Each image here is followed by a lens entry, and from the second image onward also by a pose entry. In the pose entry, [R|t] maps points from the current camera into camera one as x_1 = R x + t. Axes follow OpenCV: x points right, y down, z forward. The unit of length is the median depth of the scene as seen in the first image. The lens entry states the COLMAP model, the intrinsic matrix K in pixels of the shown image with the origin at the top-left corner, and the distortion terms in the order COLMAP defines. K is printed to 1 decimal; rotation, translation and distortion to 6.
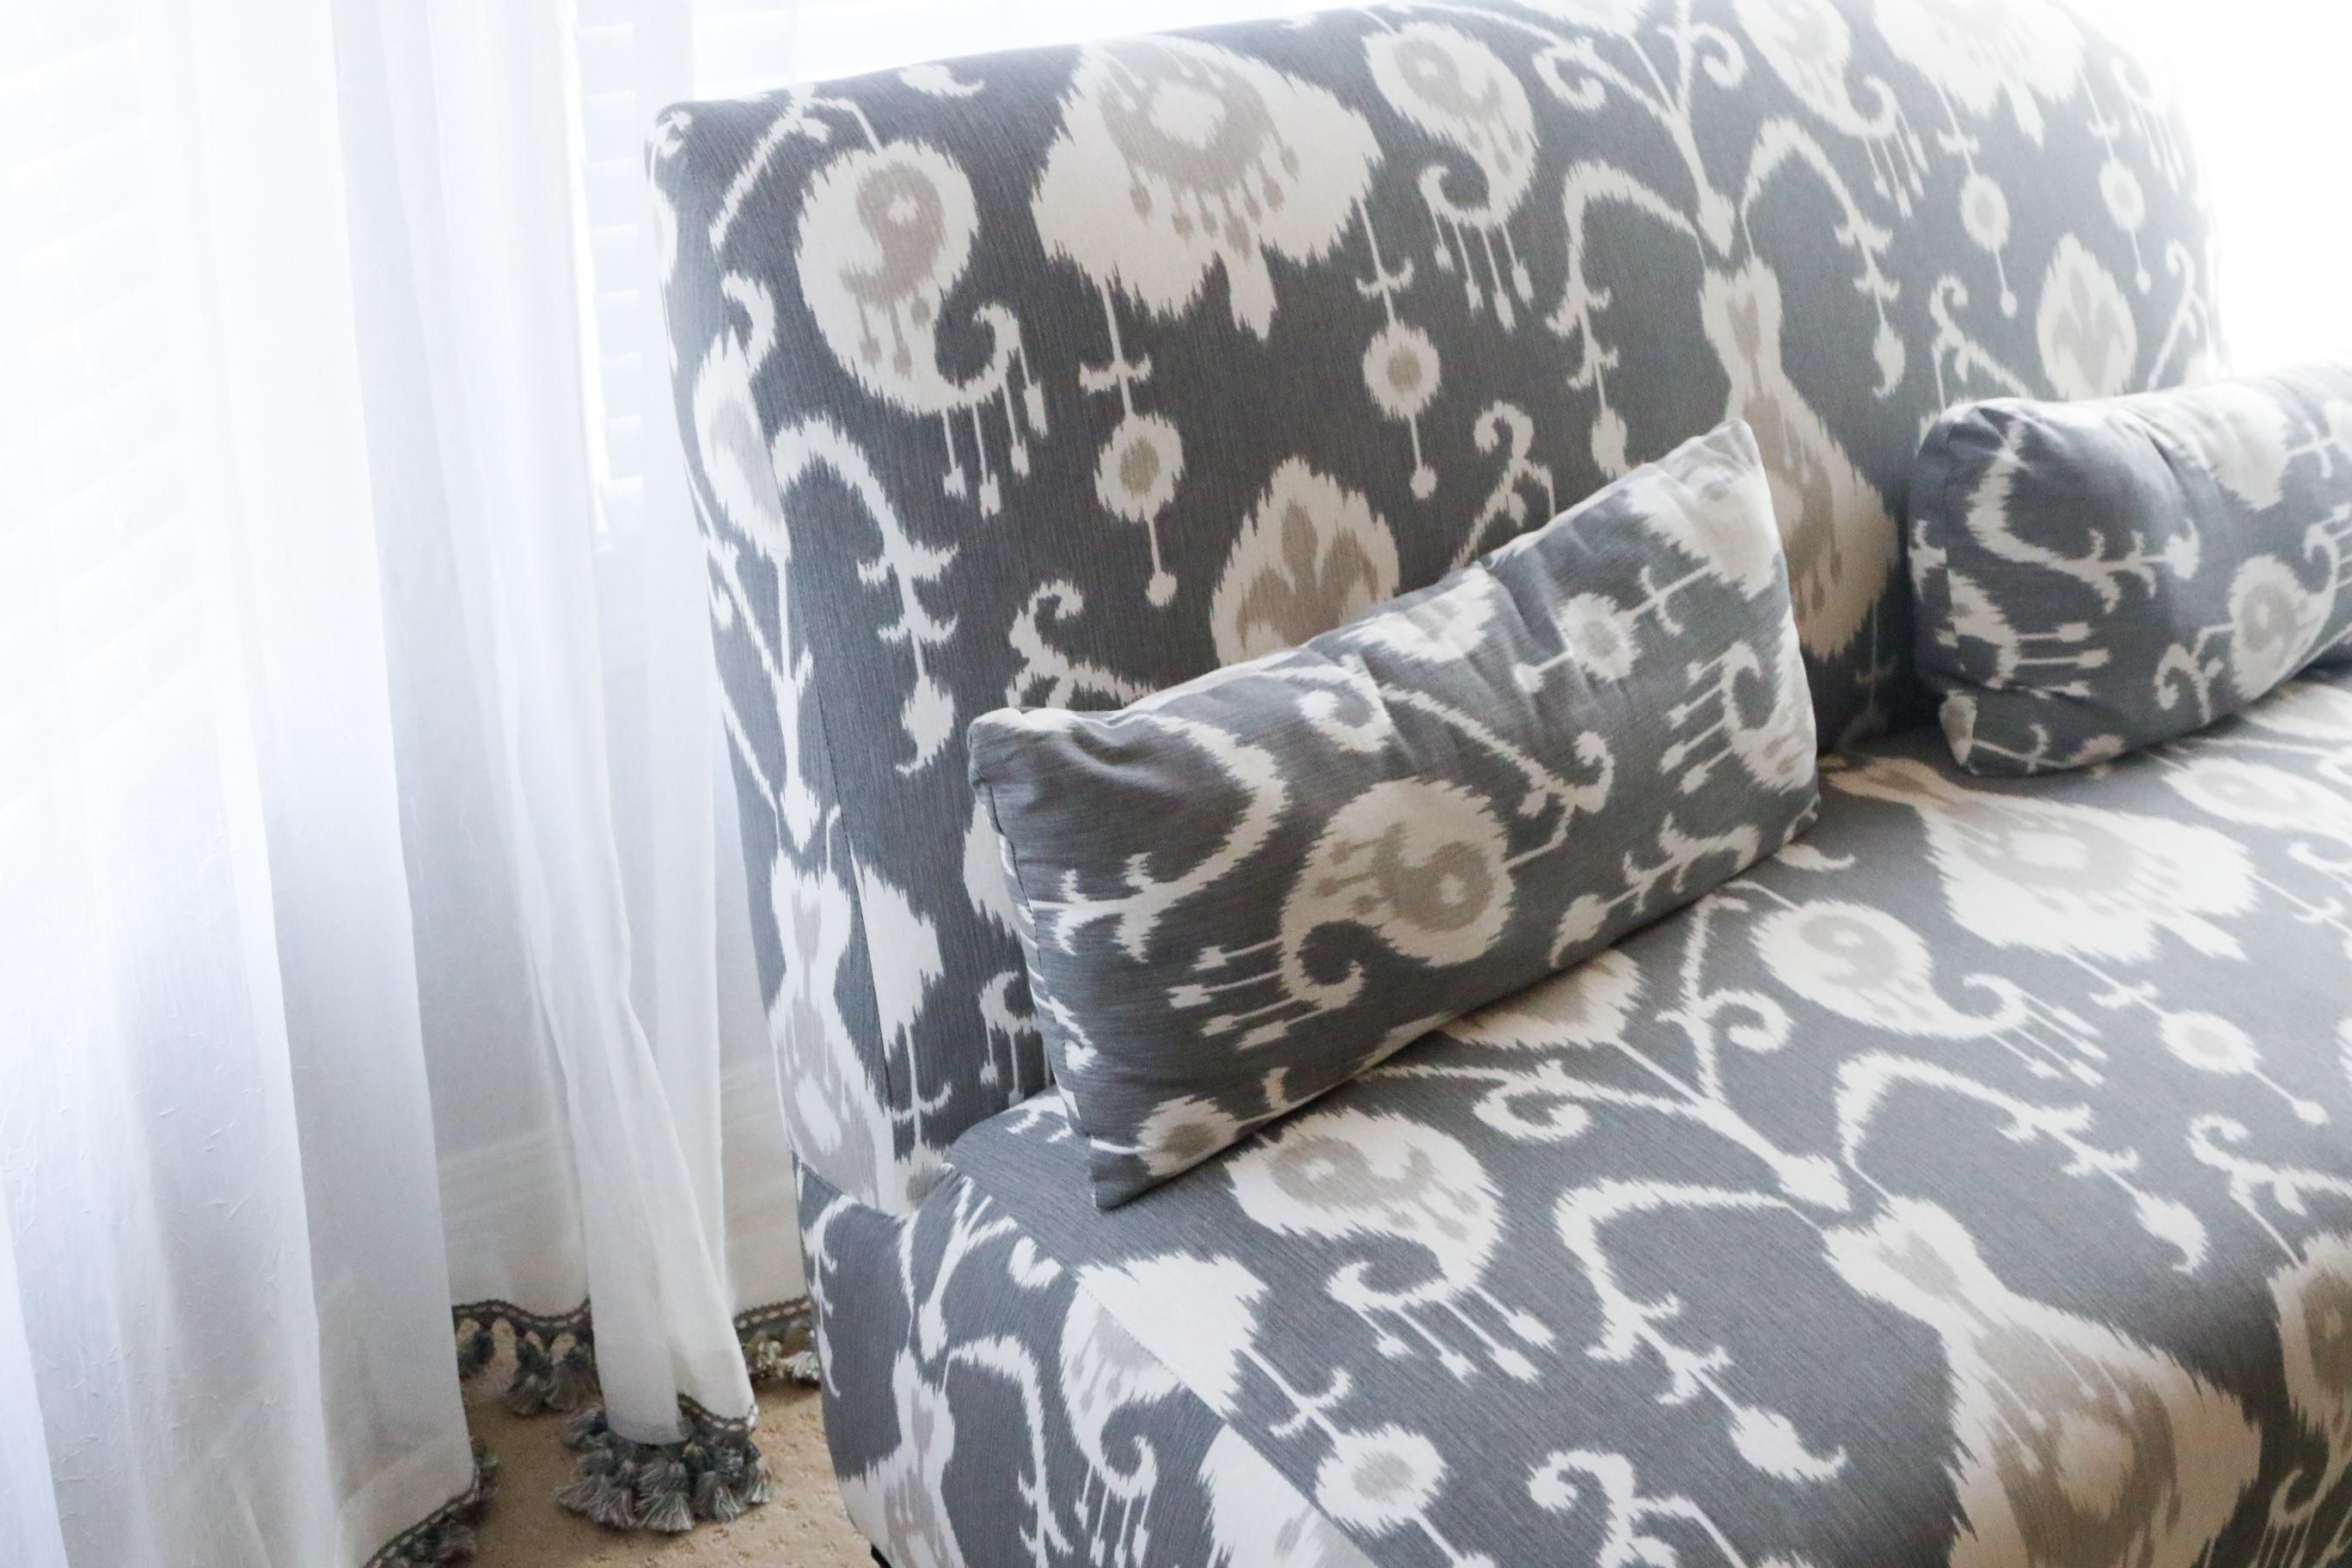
lens RADIAL K [[2566.1, 0, 1176.0], [0, 2566.1, 784.0], [0, 0, 1]] dist [-0.135752, 0.082437]
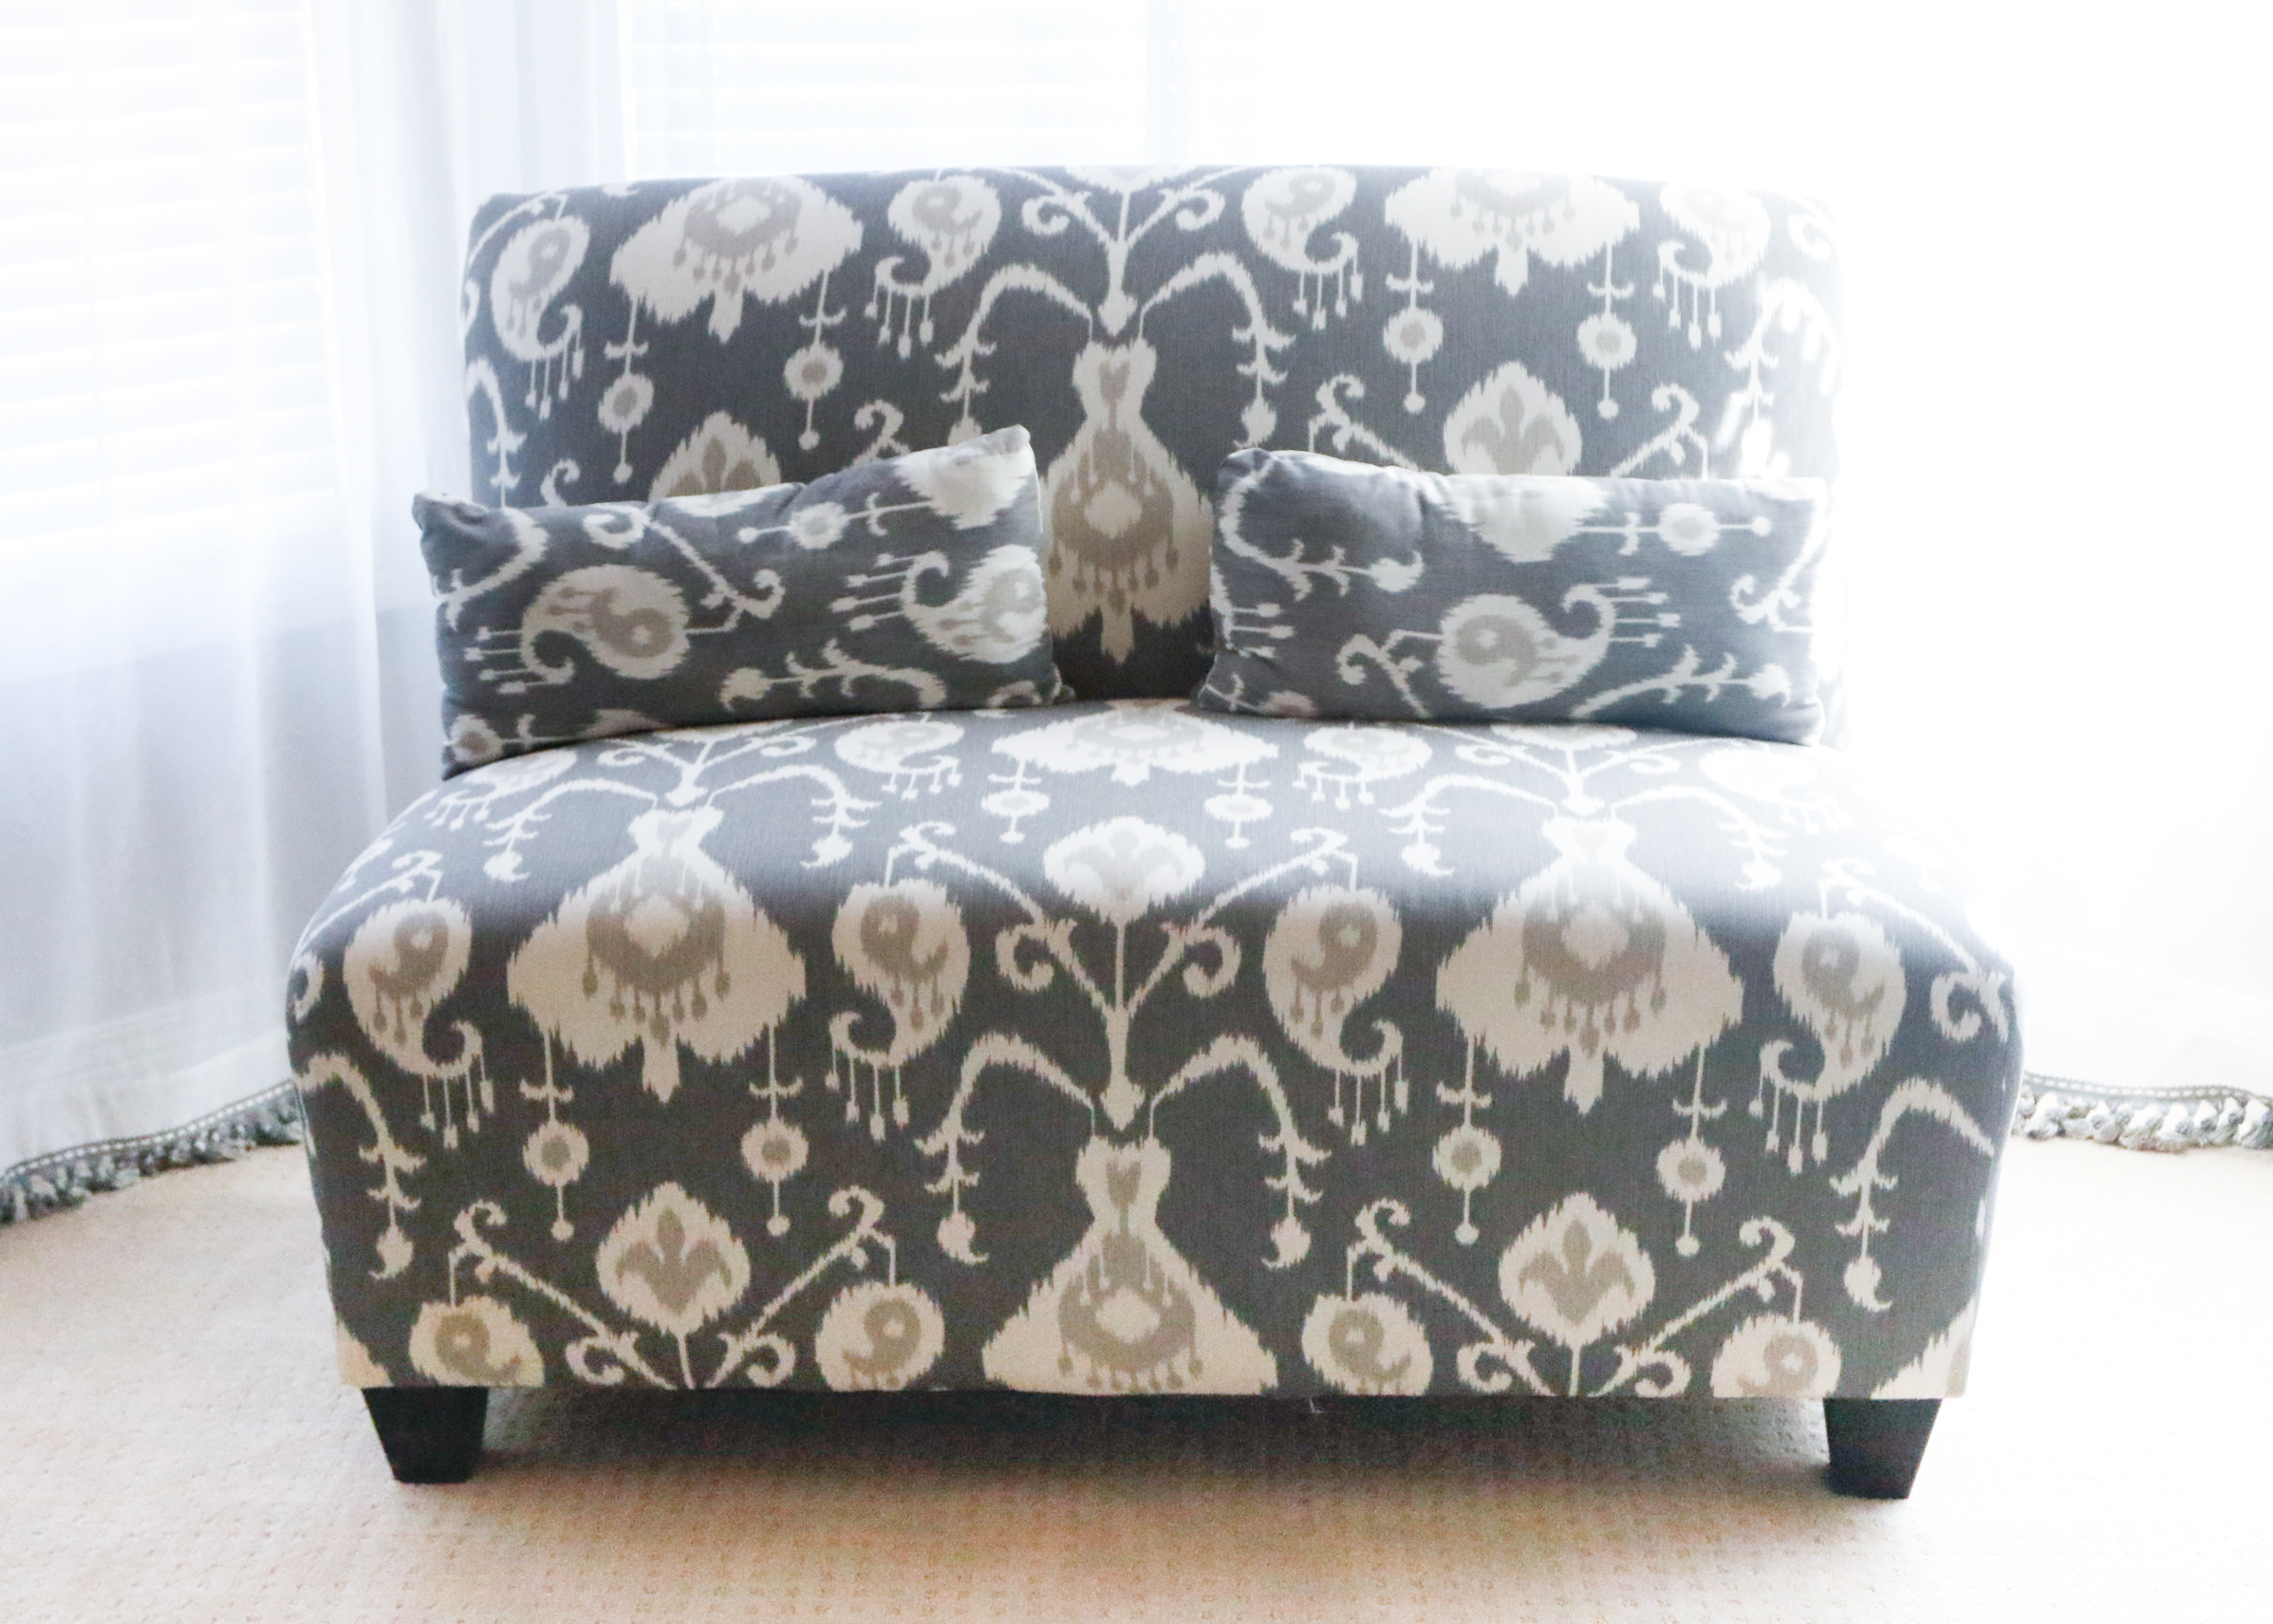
lens RADIAL K [[3410.4, 0, 1136.5], [0, 3410.4, 812.0], [0, 0, 1]] dist [-0.047178, -0.037869]
pose [[0.790611, 0.131410, -0.598051, 1.735408], [-0.238382, 0.965700, -0.102942, 0.309229], [0.564010, 0.223951, 0.794820, -0.593580]]
